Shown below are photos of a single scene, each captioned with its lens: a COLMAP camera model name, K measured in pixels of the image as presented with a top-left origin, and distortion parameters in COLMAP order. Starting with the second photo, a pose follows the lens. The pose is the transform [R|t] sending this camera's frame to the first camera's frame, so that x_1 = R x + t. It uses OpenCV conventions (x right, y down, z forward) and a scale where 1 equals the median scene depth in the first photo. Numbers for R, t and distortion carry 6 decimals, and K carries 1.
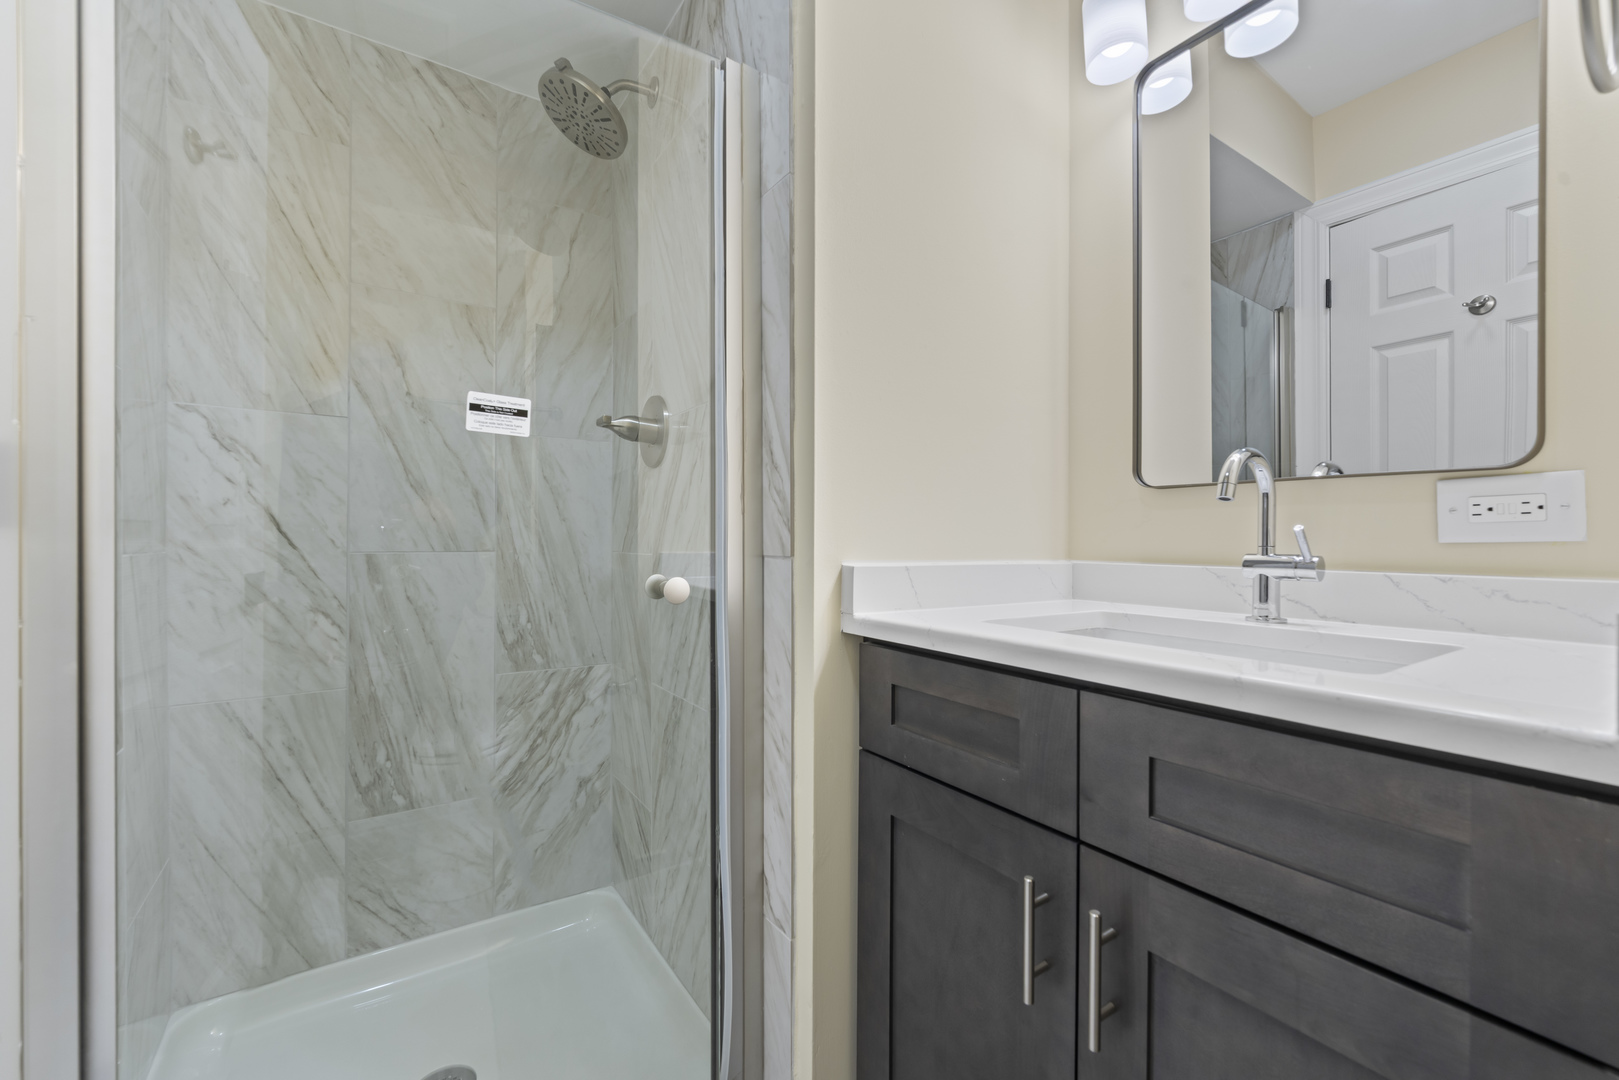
lens RADIAL K [[661.8, 0, 806.9], [0, 661.8, 537.2], [0, 0, 1]] dist [-0.001074, 0.000682]
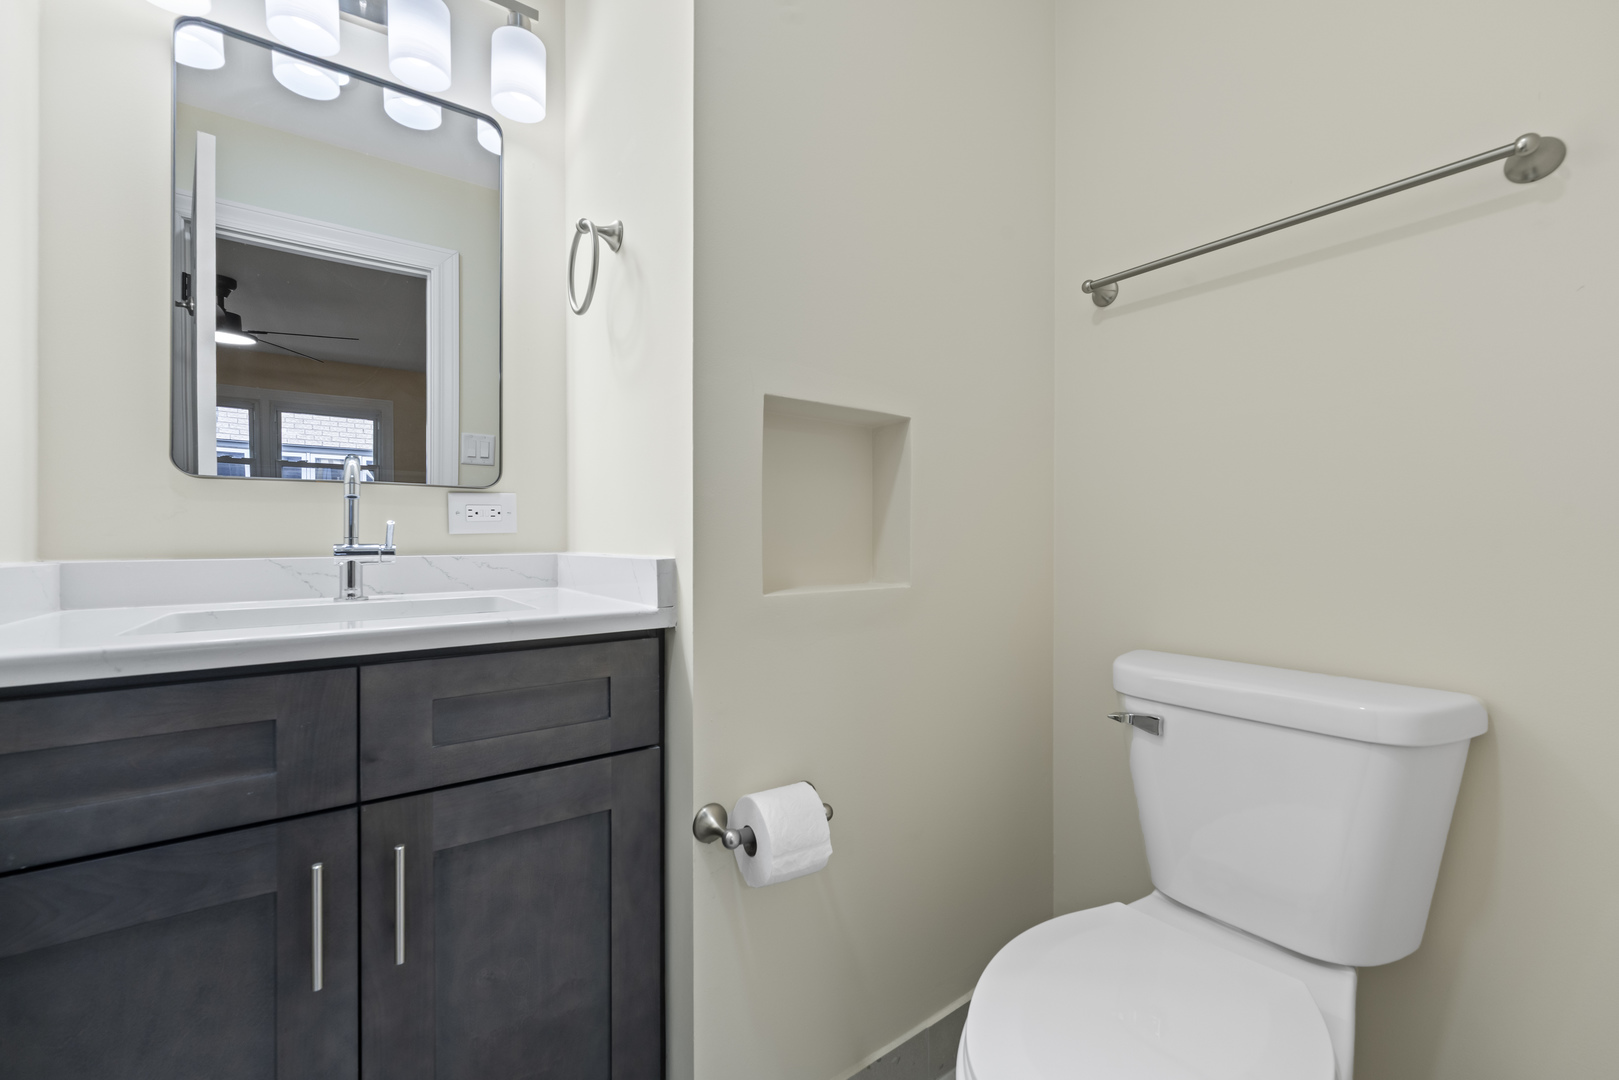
lens RADIAL K [[661.8, 0, 808.2], [0, 661.8, 536.0], [0, 0, 1]] dist [-0.001074, 0.000682]
pose [[-0.033514, -0.003396, 0.999432, -0.627914], [0.002466, 0.999991, 0.003481, 0.010181], [-0.999435, 0.002581, -0.033506, 0.254358]]
